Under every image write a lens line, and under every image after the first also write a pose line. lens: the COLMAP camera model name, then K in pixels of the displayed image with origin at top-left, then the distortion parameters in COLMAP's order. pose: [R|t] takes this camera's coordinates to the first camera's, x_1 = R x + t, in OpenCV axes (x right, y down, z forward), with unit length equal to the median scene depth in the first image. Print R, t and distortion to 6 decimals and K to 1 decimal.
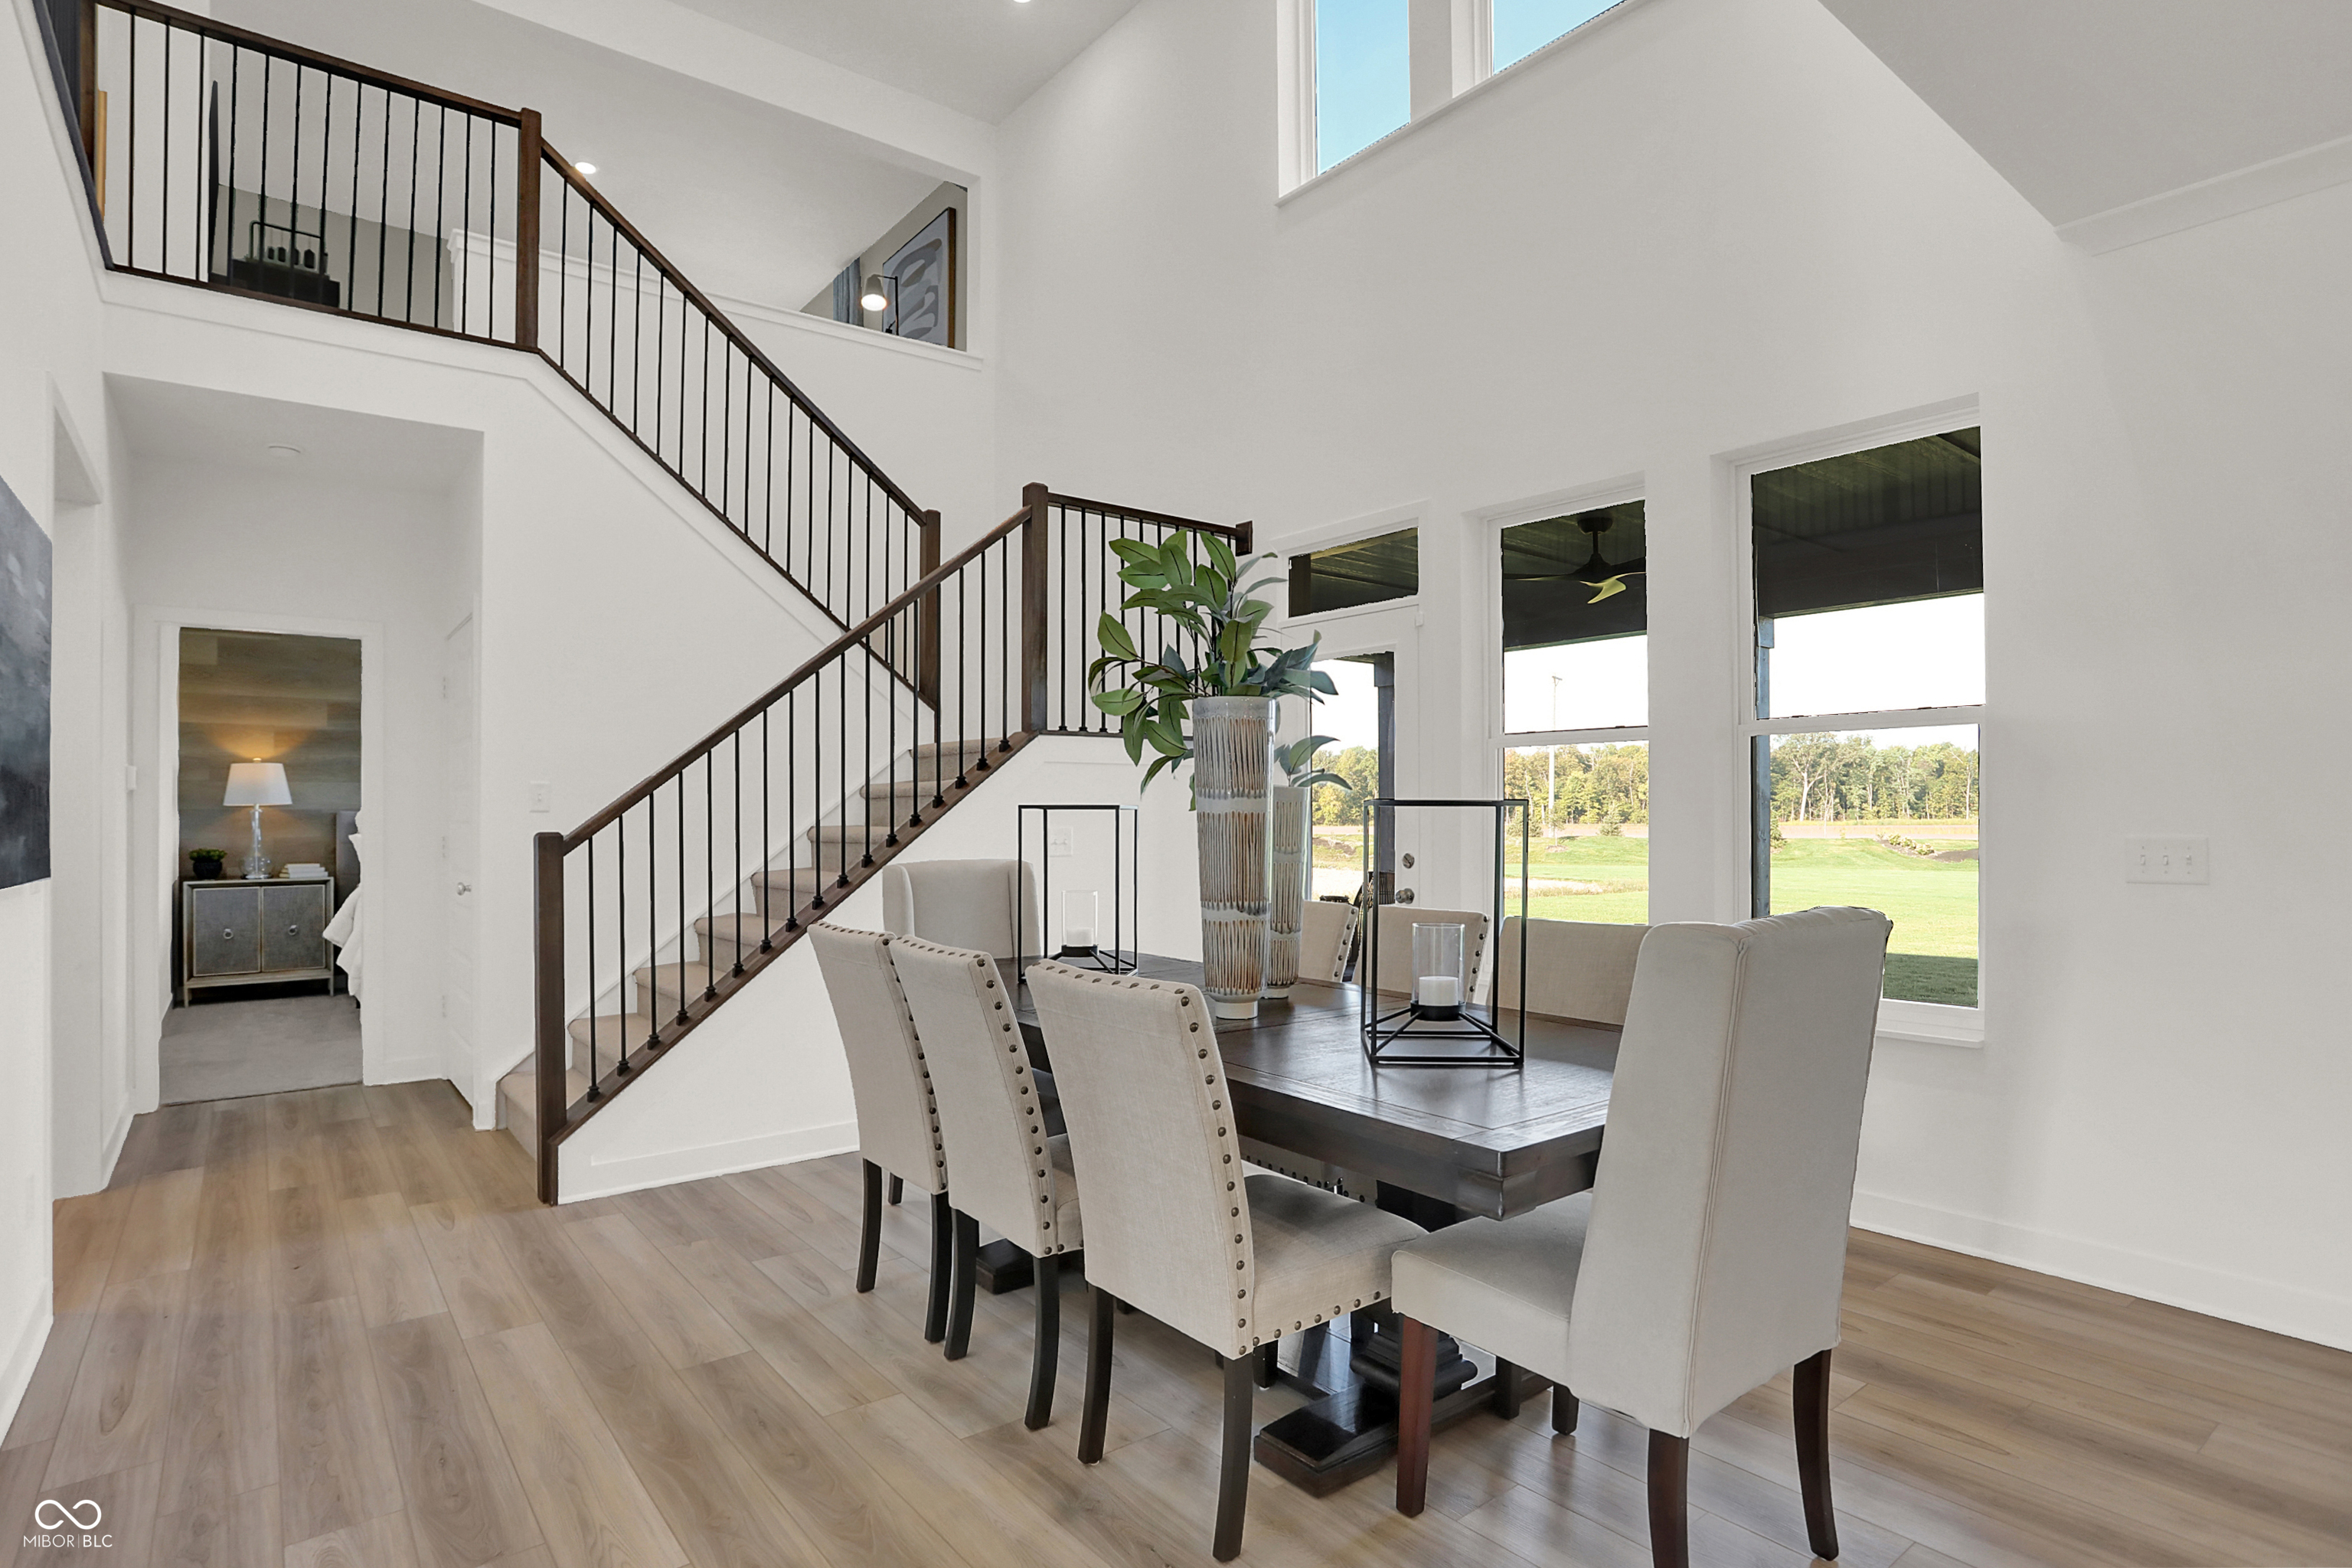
lens RADIAL K [[1166.6, 0, 1187.8], [0, 1166.6, 798.2], [0, 0, 1]] dist [-0.029042, 0.011537]
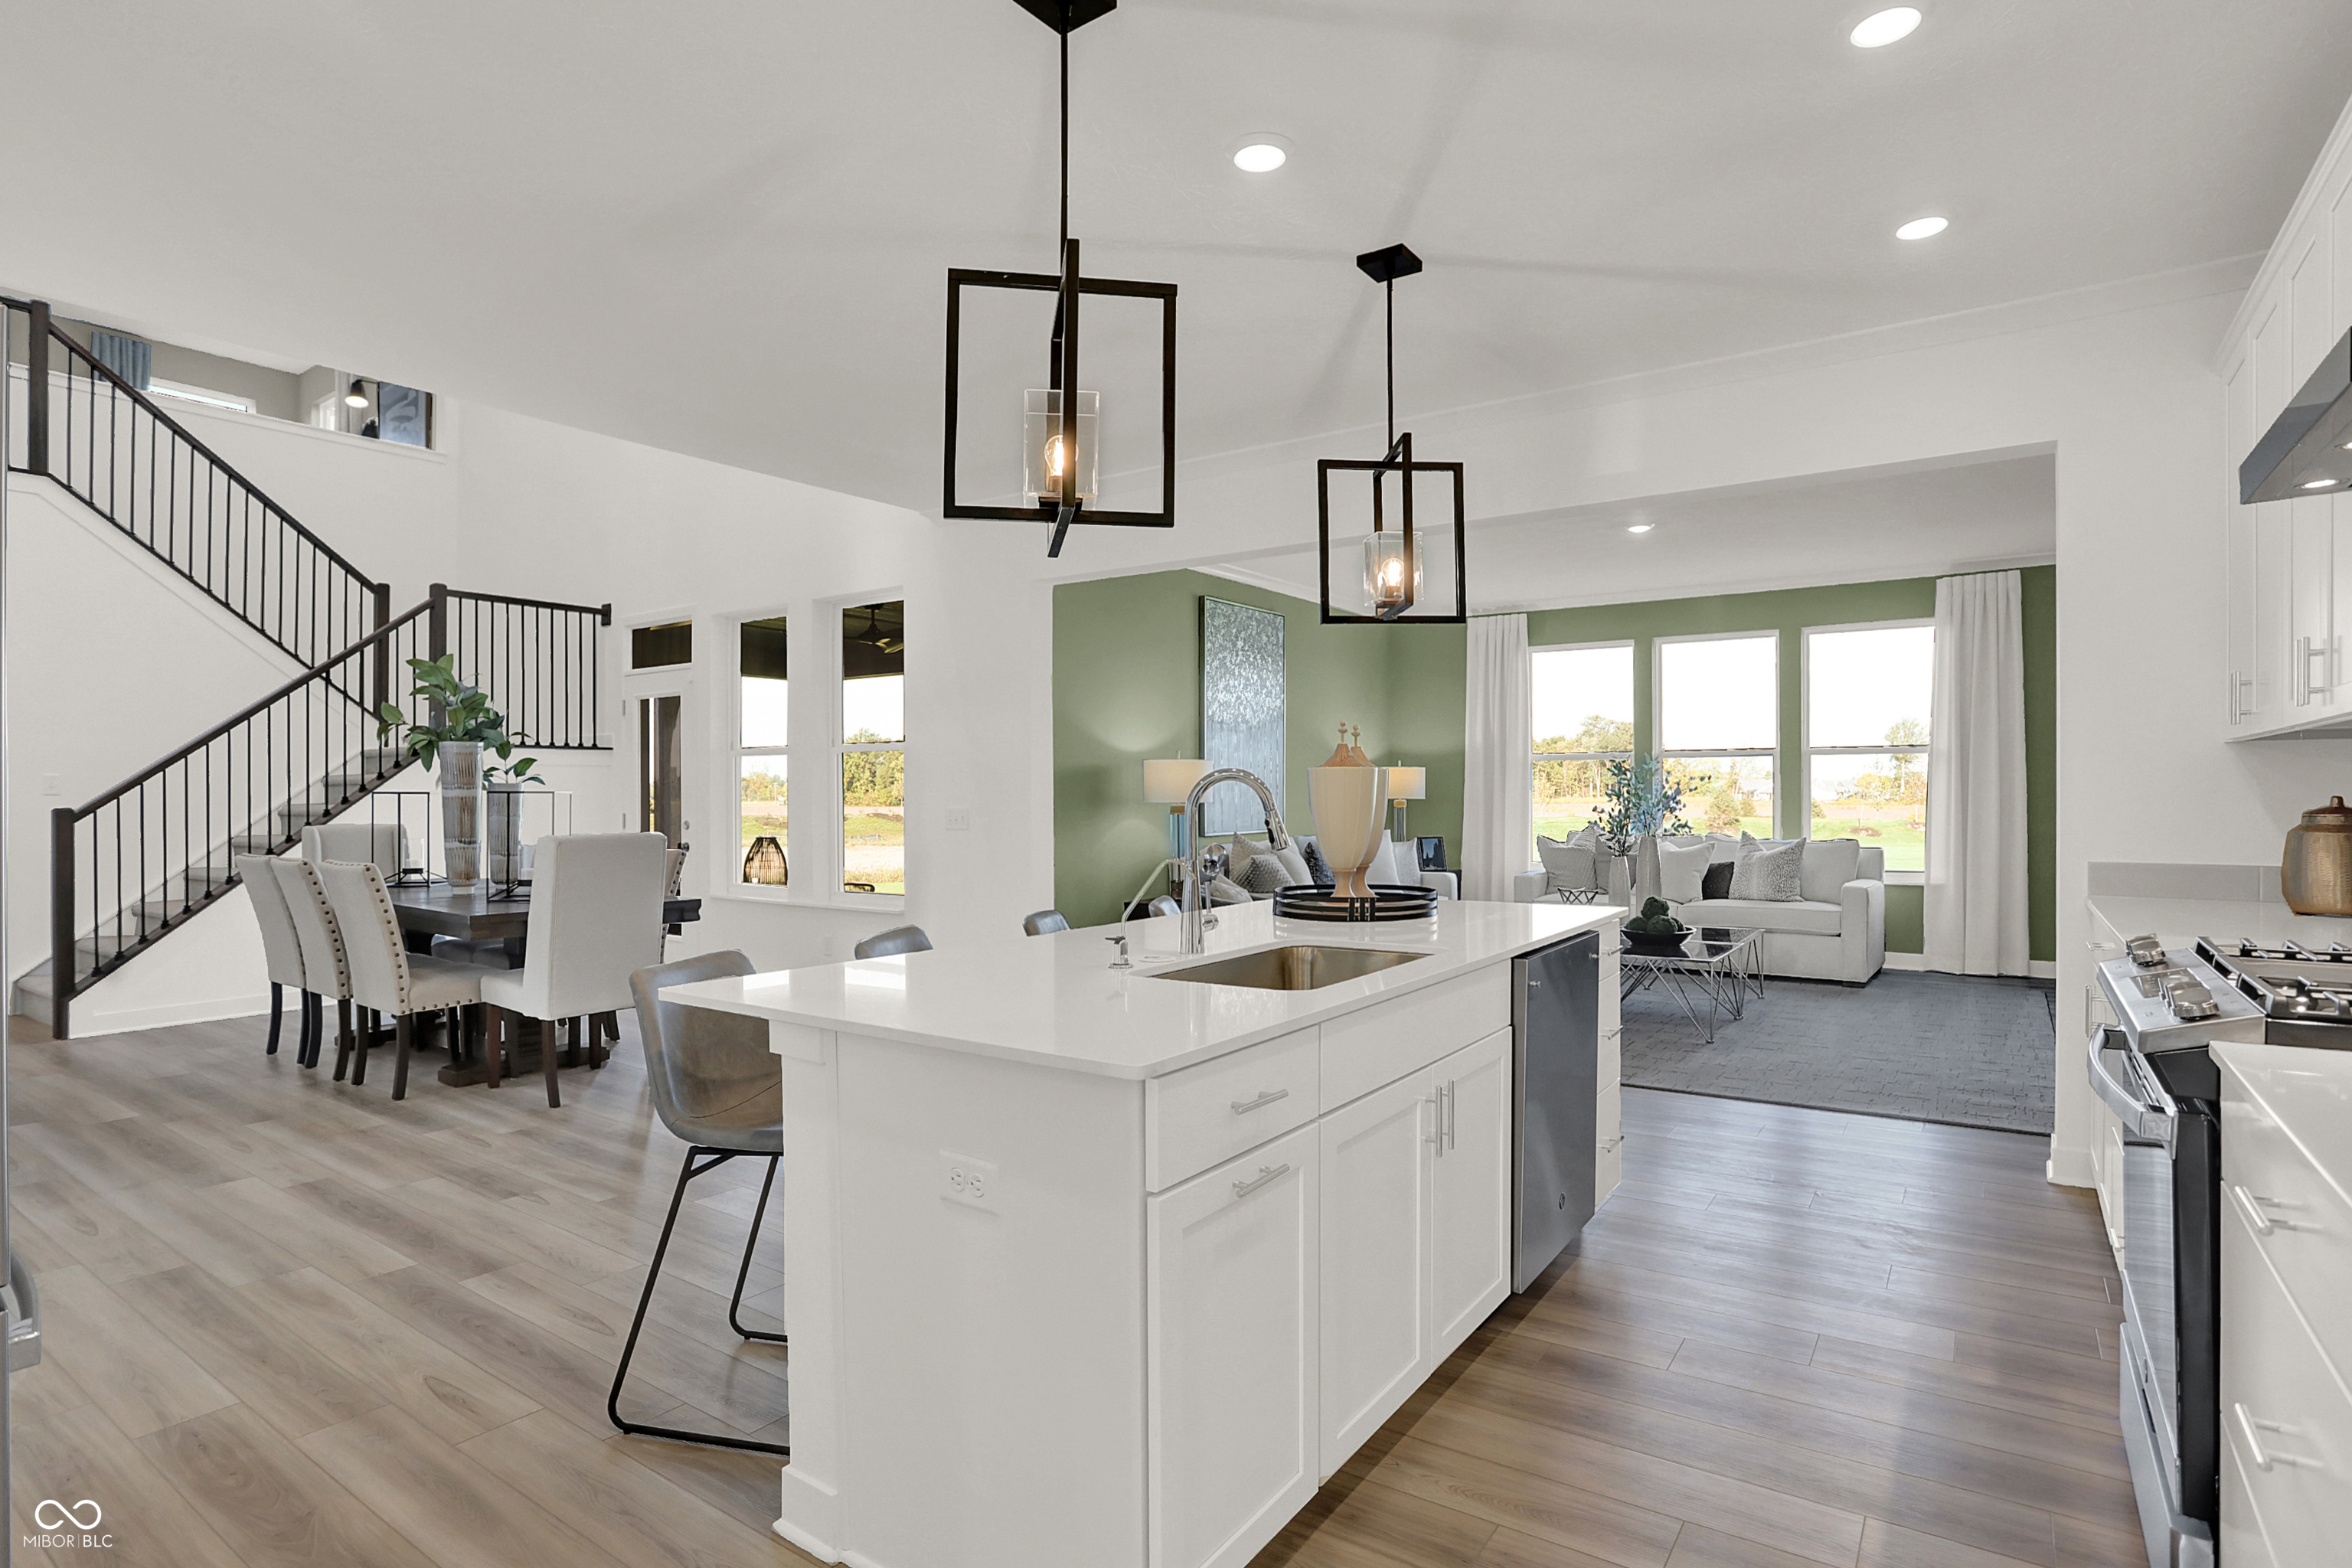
lens RADIAL K [[1166.6, 0, 1177.5], [0, 1166.6, 781.8], [0, 0, 1]] dist [-0.029042, 0.011537]
pose [[0.962212, 0.000091, 0.272301, 0.400615], [-0.001680, 0.999983, 0.005603, -0.015094], [-0.272296, -0.005848, 0.962196, -0.757273]]
